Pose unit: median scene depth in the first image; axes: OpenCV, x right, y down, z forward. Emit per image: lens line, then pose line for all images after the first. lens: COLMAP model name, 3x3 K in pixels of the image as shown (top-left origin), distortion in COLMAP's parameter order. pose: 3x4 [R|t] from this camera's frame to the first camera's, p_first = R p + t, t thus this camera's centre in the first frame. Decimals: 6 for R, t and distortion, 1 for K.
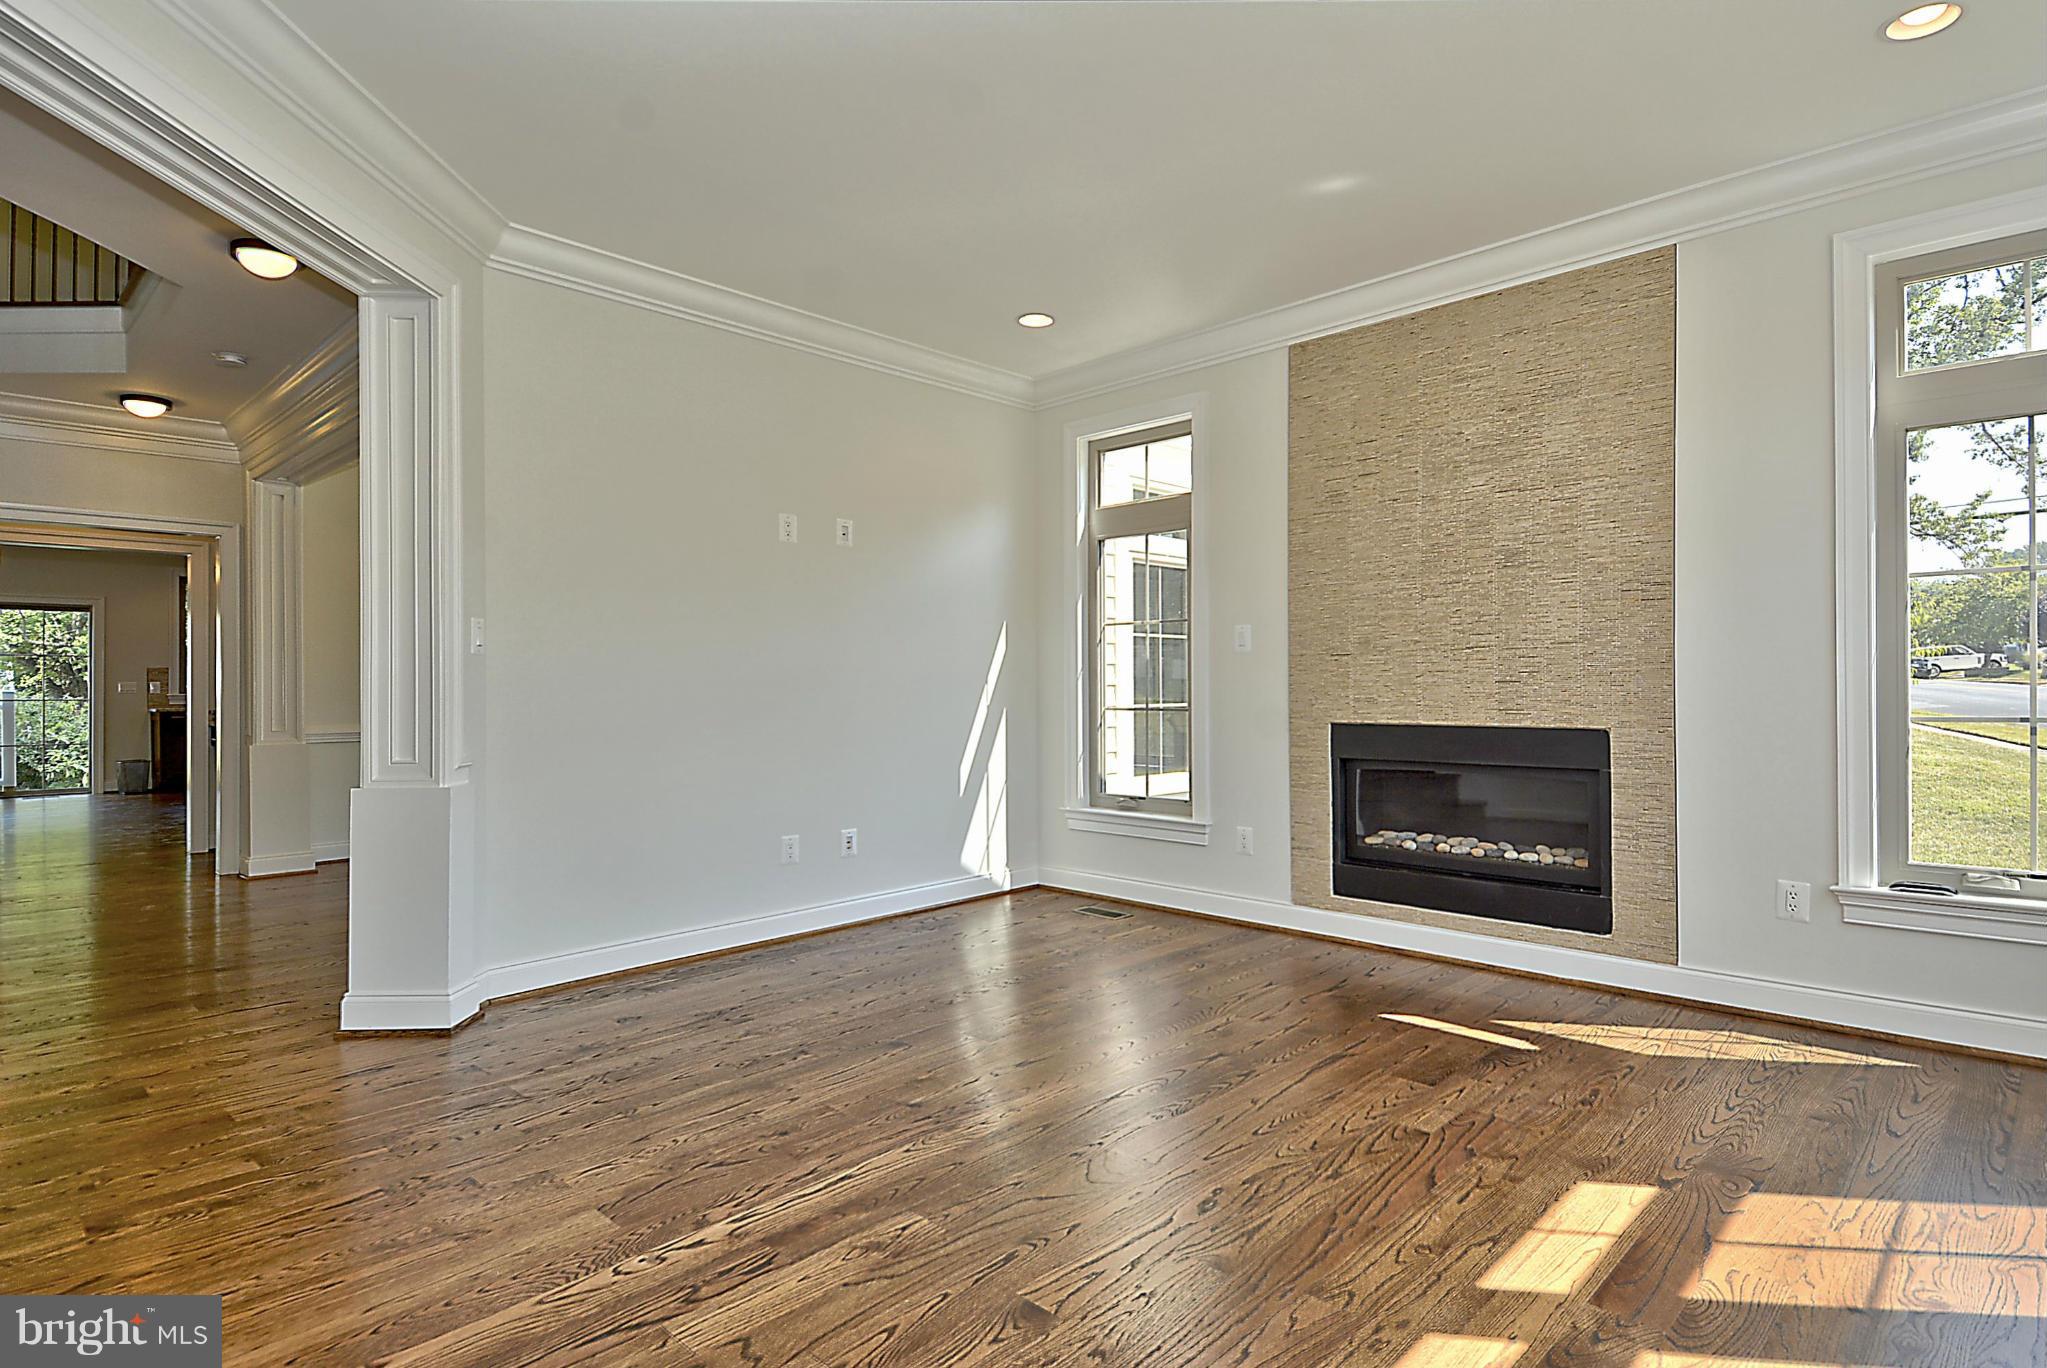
lens RADIAL K [[1085.4, 0, 1028.1], [0, 1085.4, 686.1], [0, 0, 1]] dist [0.023380, -0.023780]
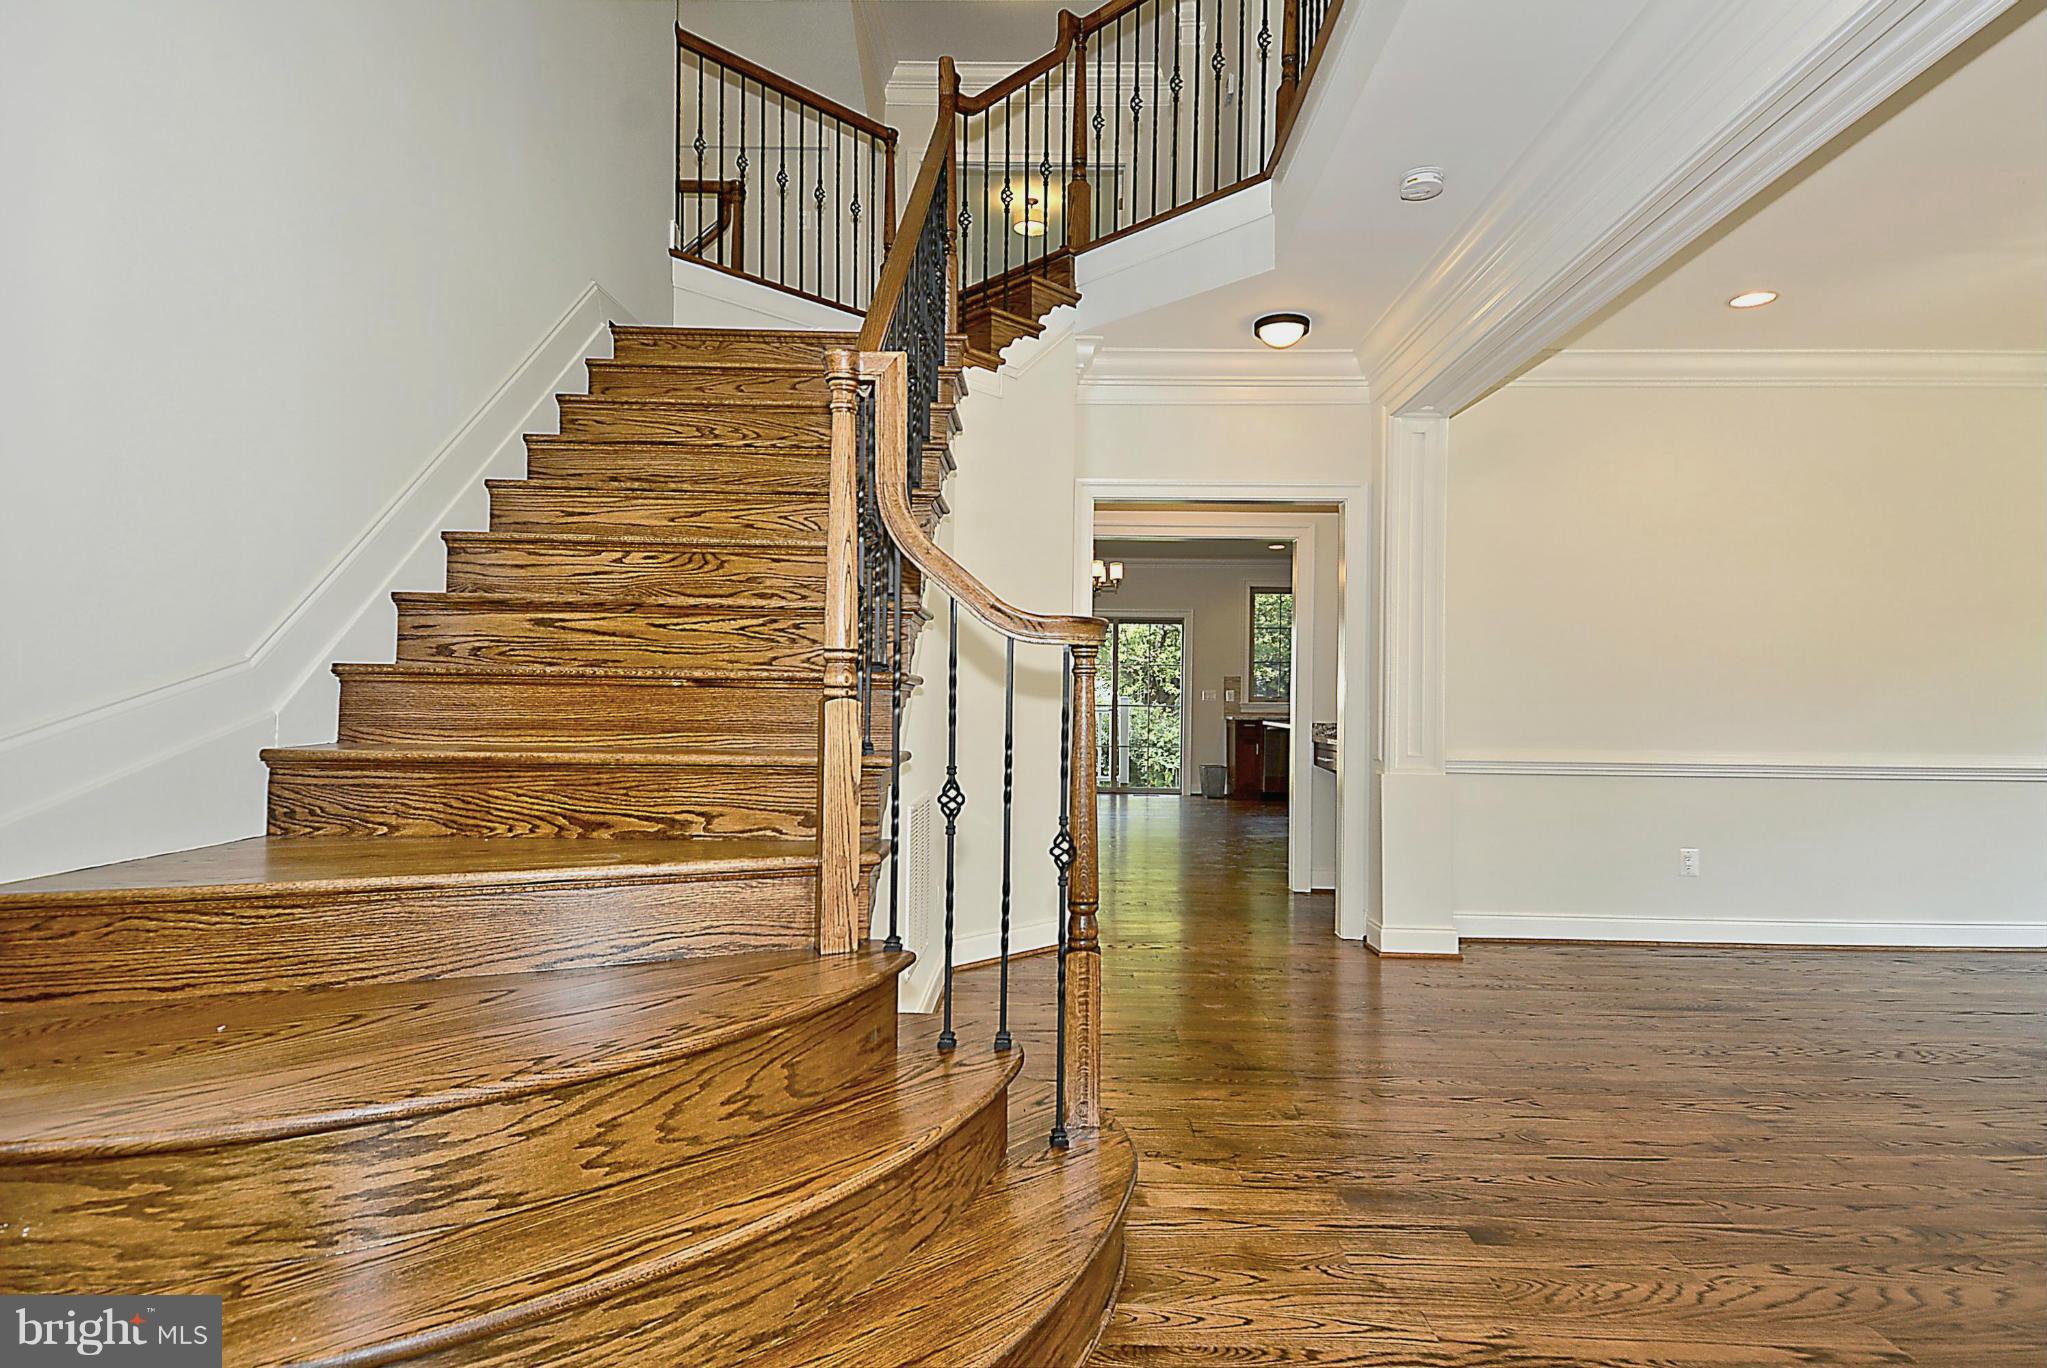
lens RADIAL K [[1085.4, 0, 1027.7], [0, 1085.4, 693.7], [0, 0, 1]] dist [0.023380, -0.023780]
pose [[0.675091, -0.001207, -0.737734, -1.261879], [0.000819, 0.999999, -0.000887, -0.000629], [0.737734, -0.000006, 0.675091, 1.212081]]
